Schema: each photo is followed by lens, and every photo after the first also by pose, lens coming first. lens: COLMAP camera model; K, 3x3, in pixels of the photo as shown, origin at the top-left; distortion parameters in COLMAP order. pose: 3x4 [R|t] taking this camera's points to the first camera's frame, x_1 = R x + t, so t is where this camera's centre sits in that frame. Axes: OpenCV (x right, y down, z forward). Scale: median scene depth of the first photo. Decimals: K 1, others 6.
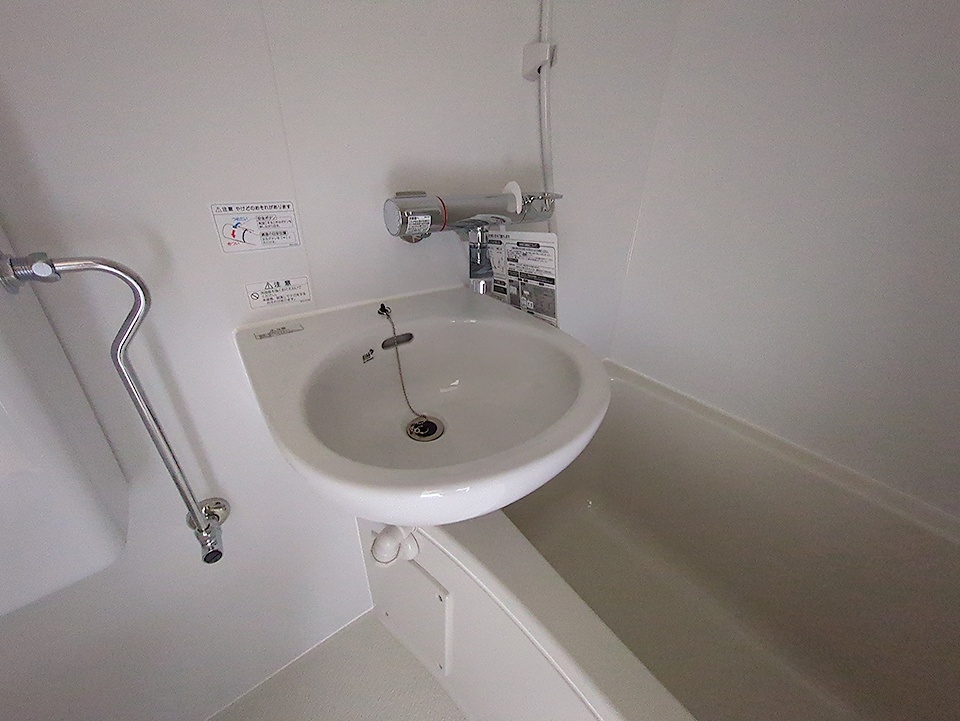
lens RADIAL K [[378.2, 0, 479.3], [0, 378.2, 359.8], [0, 0, 1]] dist [-0.003488, 0.001336]
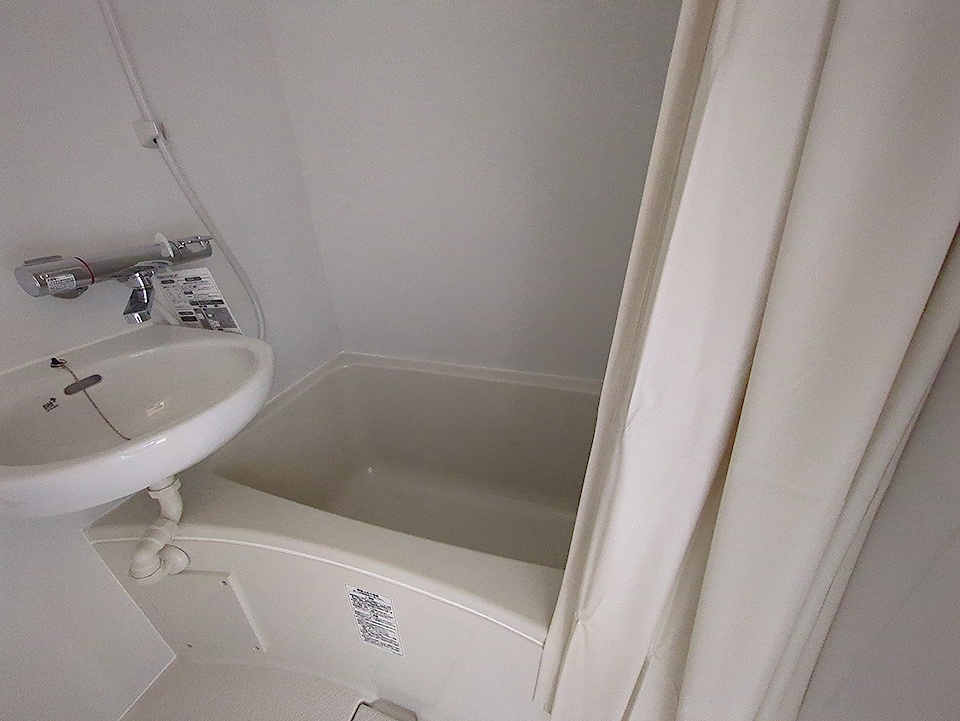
lens RADIAL K [[378.2, 0, 484.7], [0, 378.2, 358.8], [0, 0, 1]] dist [-0.003488, 0.001336]
pose [[0.824563, -0.309328, 0.473721, 0.262557], [0.324099, 0.944557, 0.052641, 0.206718], [-0.463740, 0.110126, 0.879100, -0.557945]]
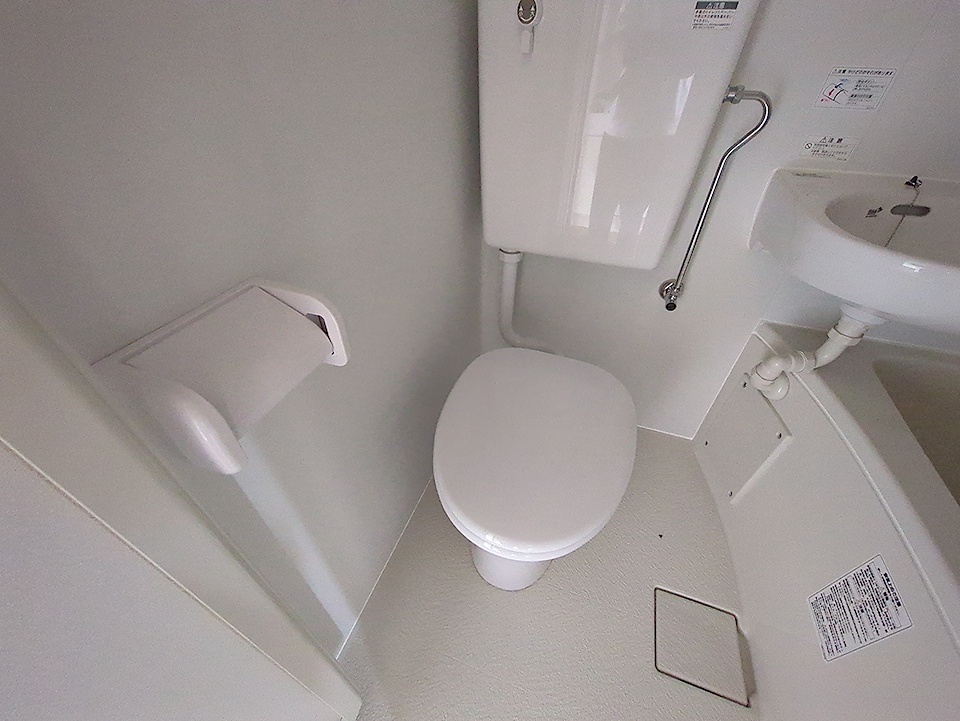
lens RADIAL K [[378.2, 0, 478.3], [0, 378.2, 359.5], [0, 0, 1]] dist [-0.003488, 0.001336]
pose [[0.538994, 0.514831, -0.666659, 0.069784], [-0.392784, 0.853768, 0.341762, 0.451834], [0.745122, 0.077645, 0.662393, -0.679463]]
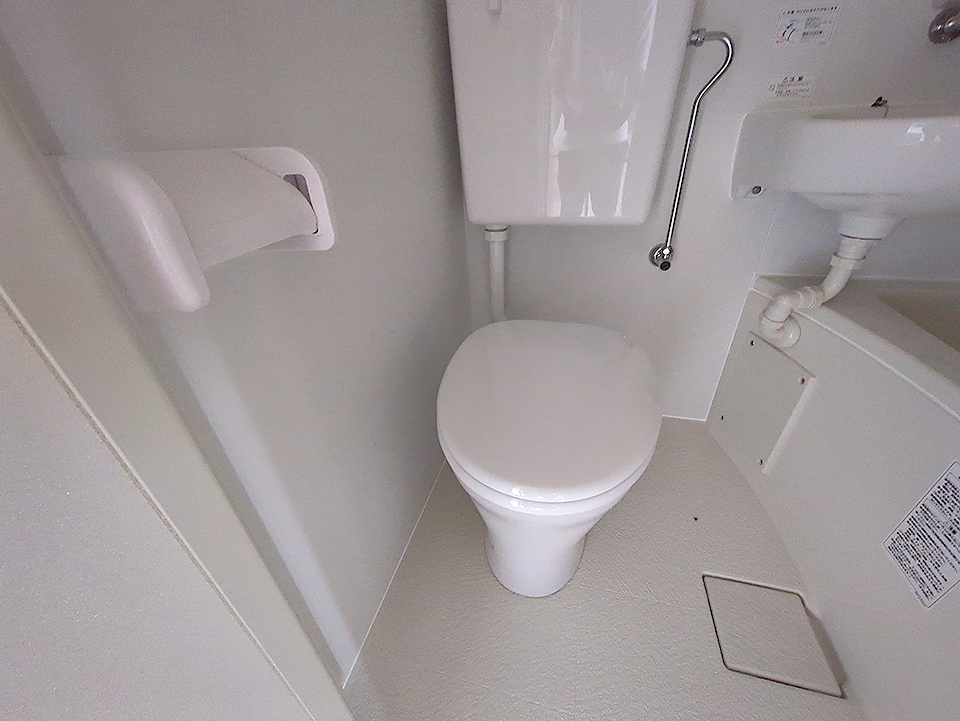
lens RADIAL K [[378.2, 0, 477.3], [0, 378.2, 363.5], [0, 0, 1]] dist [-0.003488, 0.001336]
pose [[0.610928, 0.358211, -0.706011, 0.100813], [-0.317544, 0.927777, 0.195950, 0.794618], [0.725212, 0.104478, 0.680552, -0.616308]]
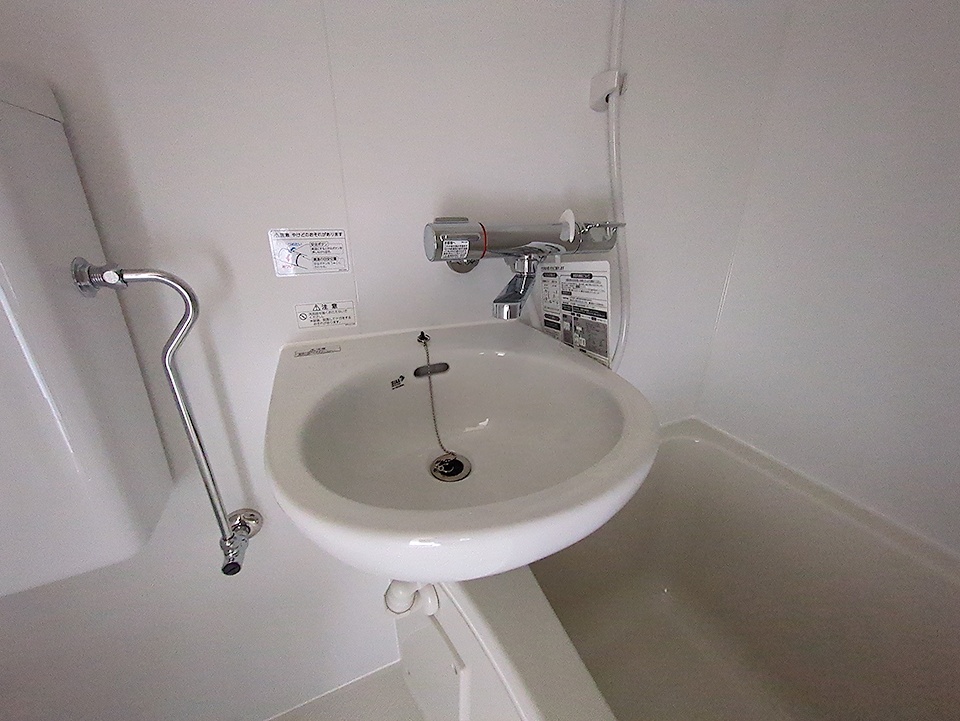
lens RADIAL K [[378.2, 0, 480.4], [0, 378.2, 360.3], [0, 0, 1]] dist [-0.003488, 0.001336]
pose [[0.969337, 0.065825, -0.236754, 0.127767], [-0.093429, 0.989824, -0.107324, 0.016865], [0.227280, 0.126153, 0.965624, 0.100970]]
